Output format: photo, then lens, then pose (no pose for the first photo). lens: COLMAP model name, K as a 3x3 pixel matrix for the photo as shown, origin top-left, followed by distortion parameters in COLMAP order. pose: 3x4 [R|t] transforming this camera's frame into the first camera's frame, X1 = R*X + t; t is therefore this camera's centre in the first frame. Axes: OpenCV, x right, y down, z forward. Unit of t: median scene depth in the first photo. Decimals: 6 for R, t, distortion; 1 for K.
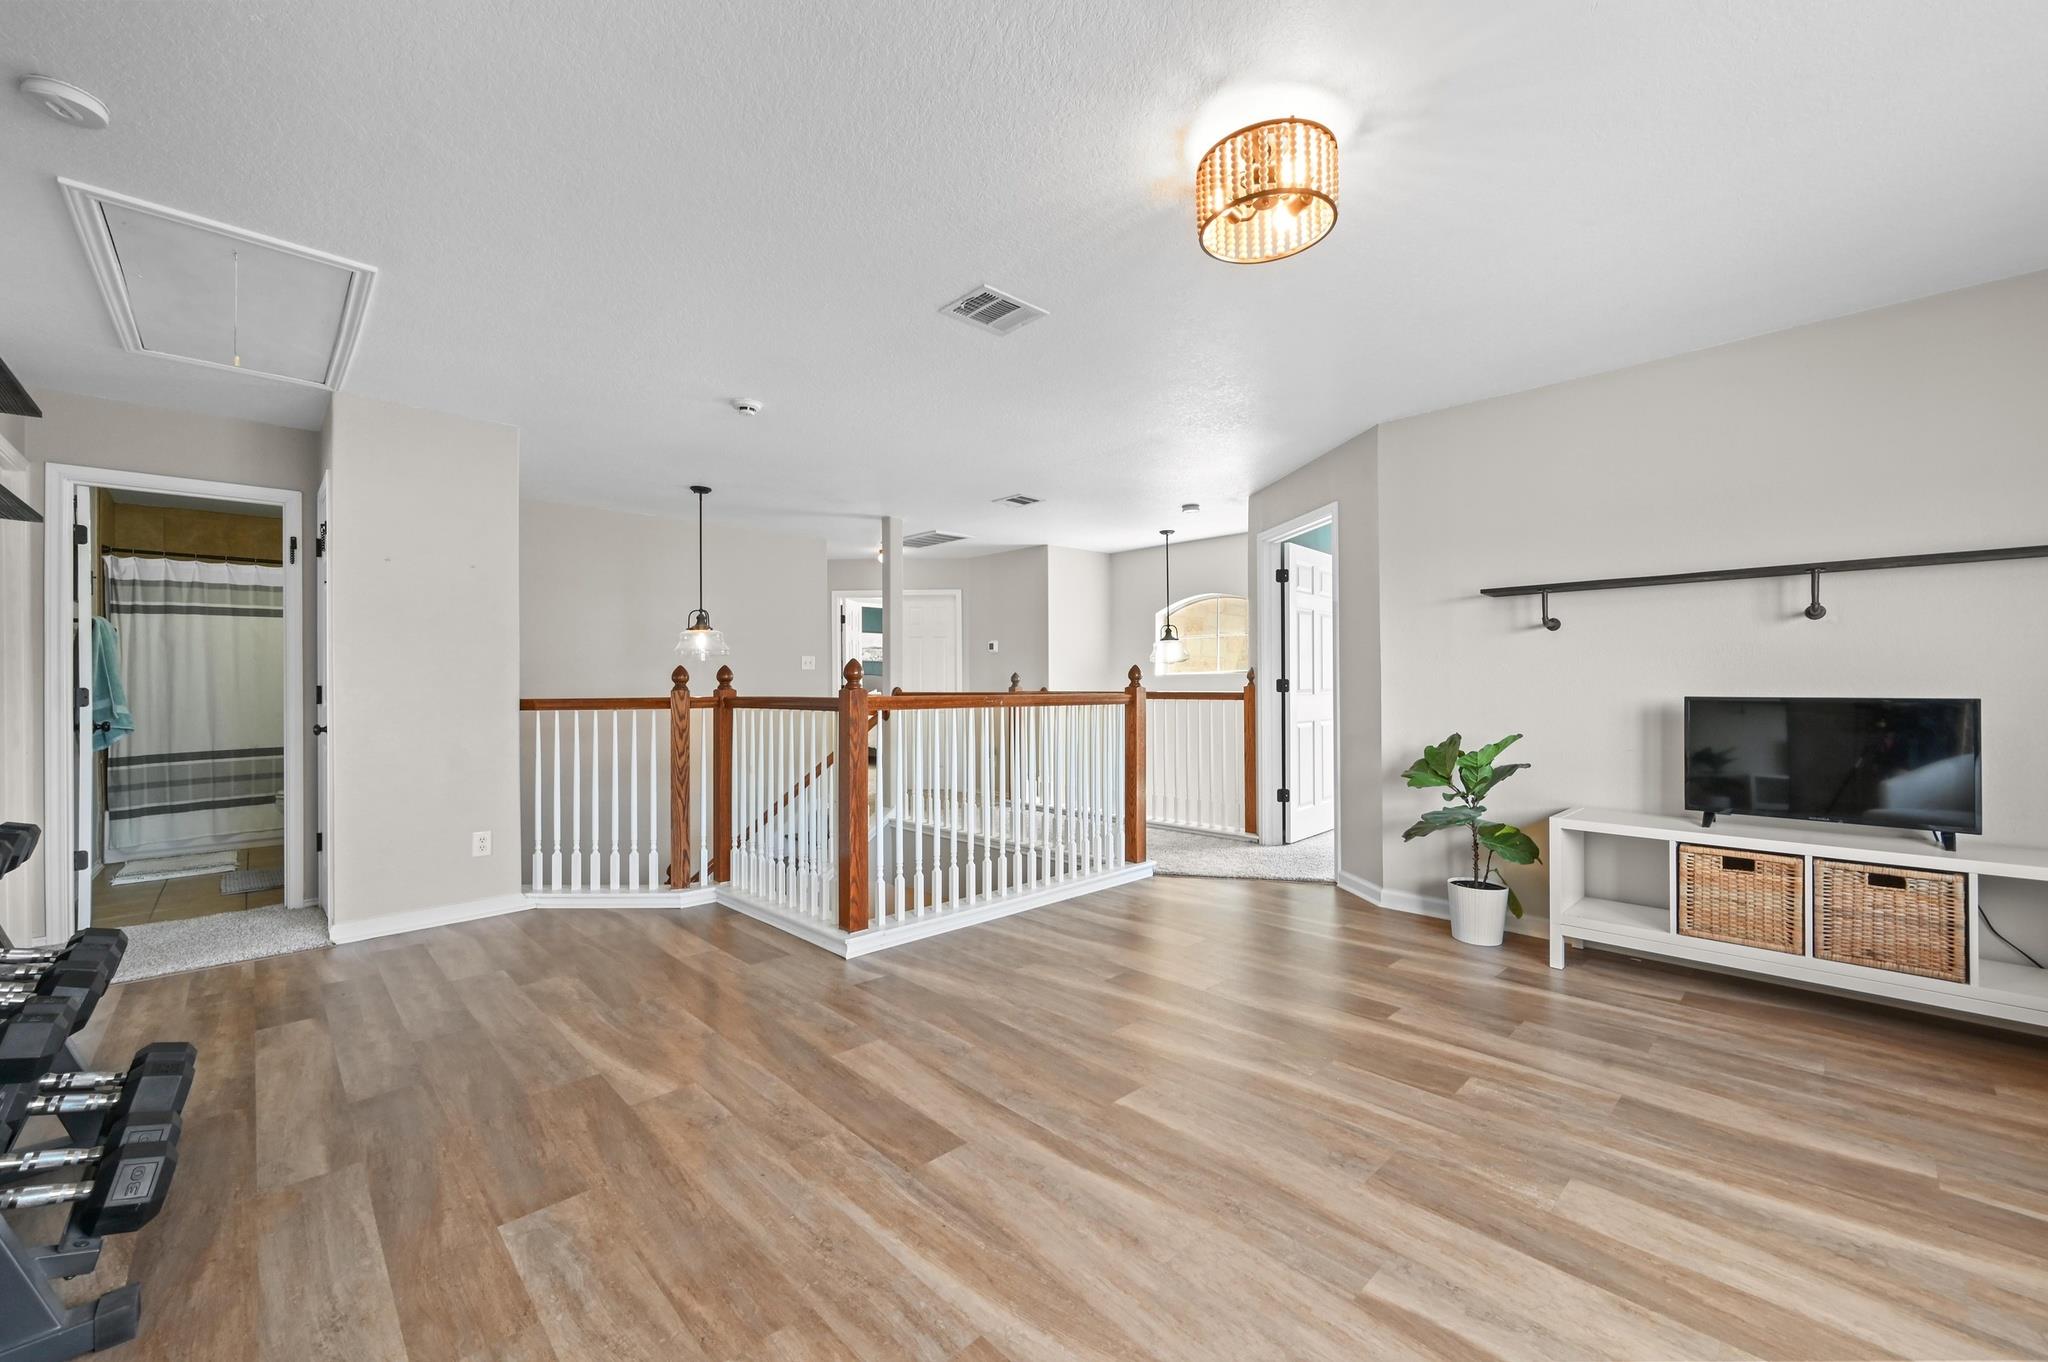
lens RADIAL K [[806.1, 0, 1022.5], [0, 806.1, 684.9], [0, 0, 1]] dist [0.000873, 0.000168]
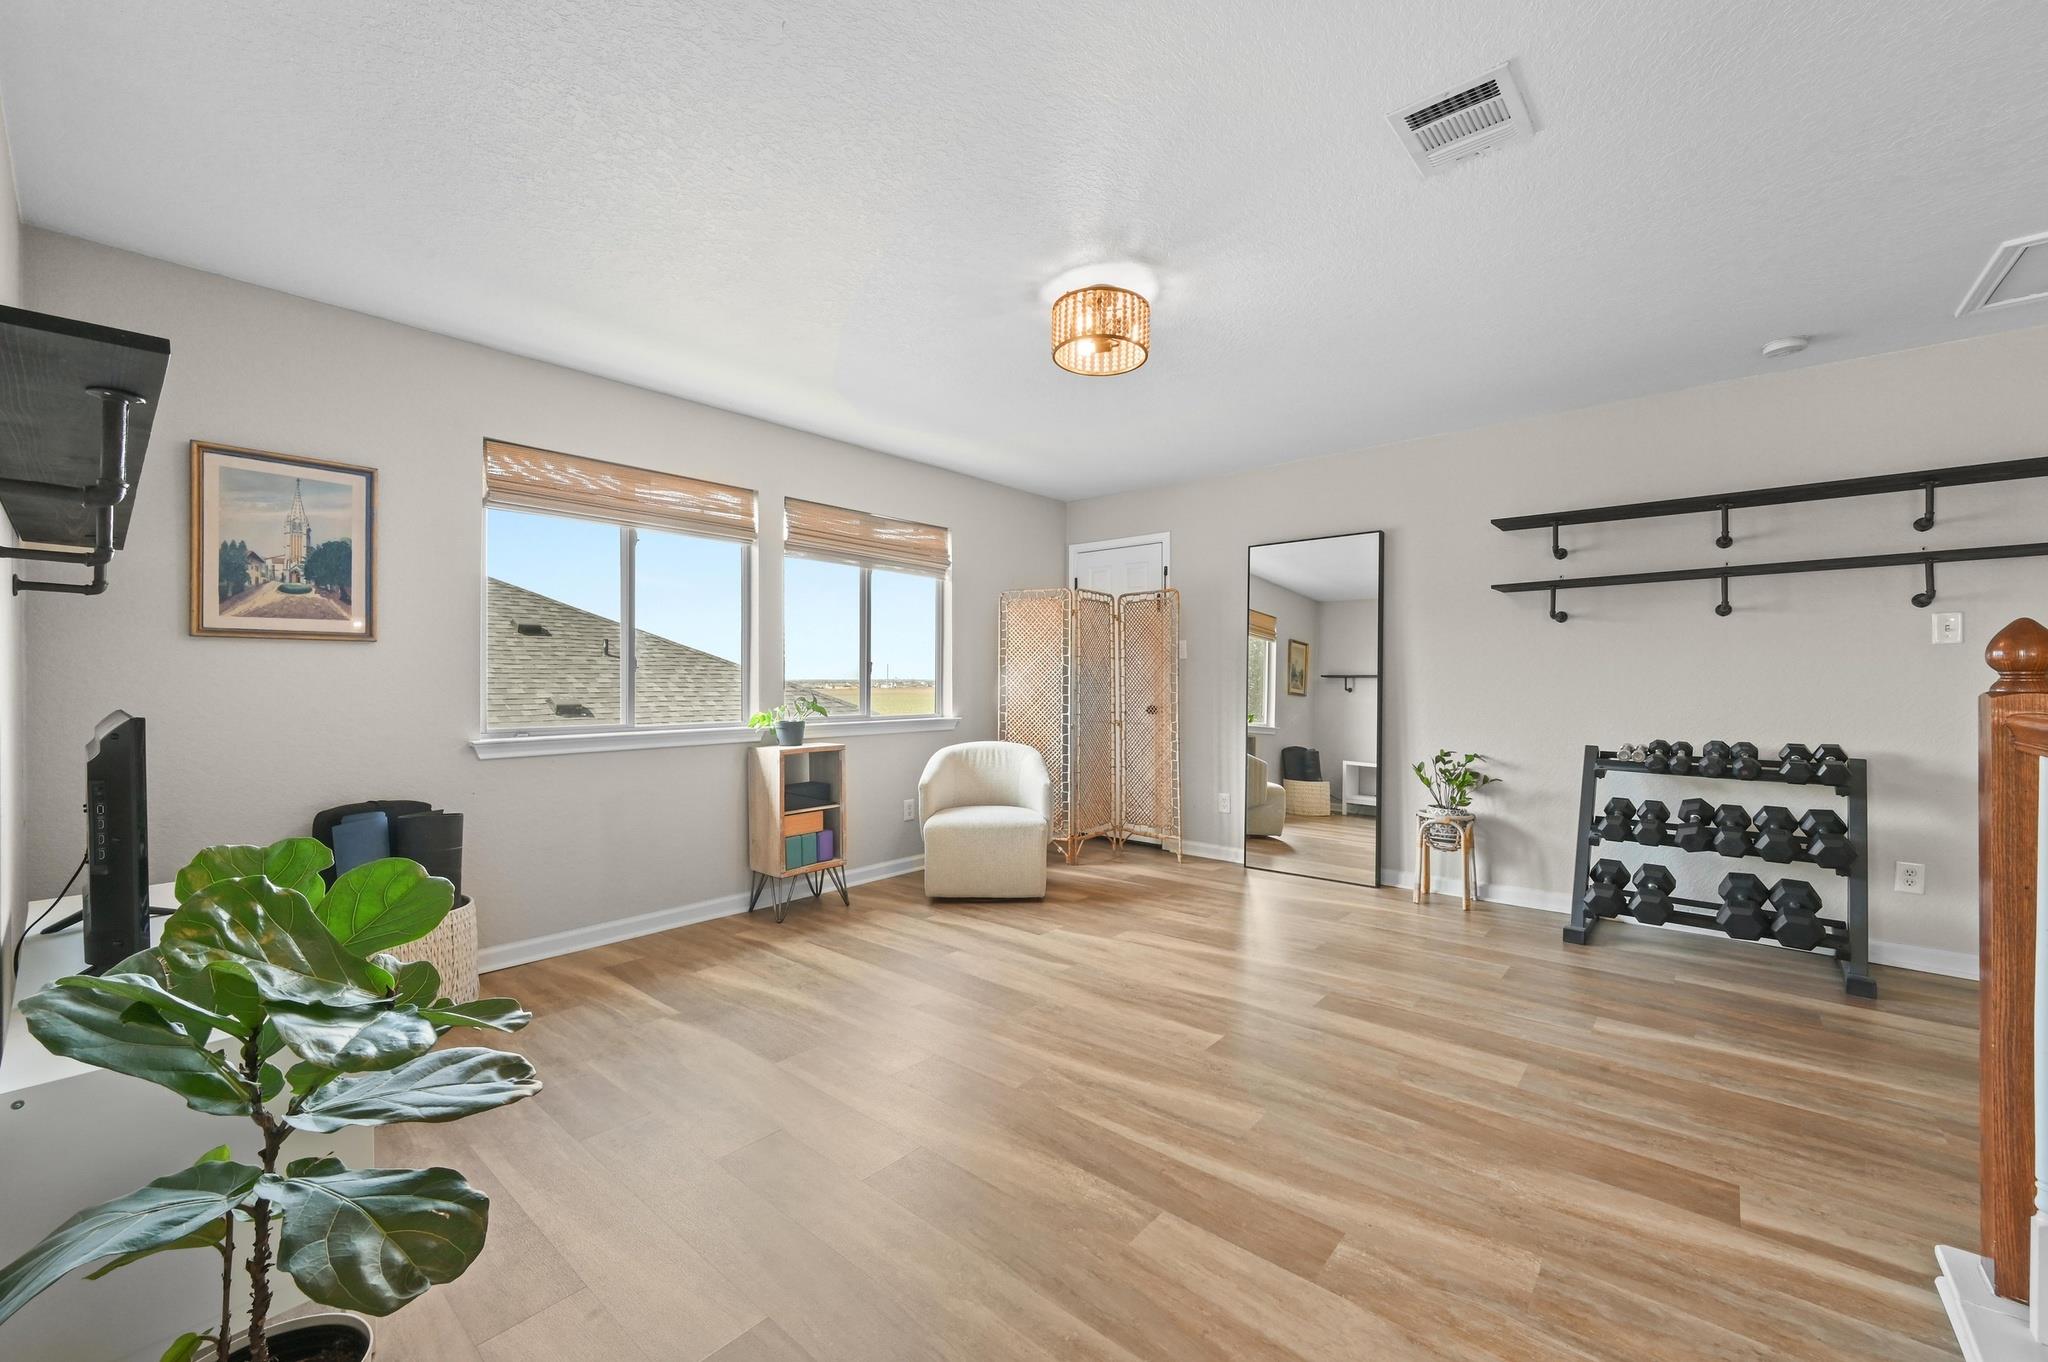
lens RADIAL K [[806.1, 0, 1025.4], [0, 806.1, 681.3], [0, 0, 1]] dist [0.000873, 0.000168]
pose [[-0.995211, 0.005979, -0.097562, 0.486277], [0.006059, 0.999982, -0.000530, -0.004438], [0.097557, -0.001119, -0.995229, 2.024635]]
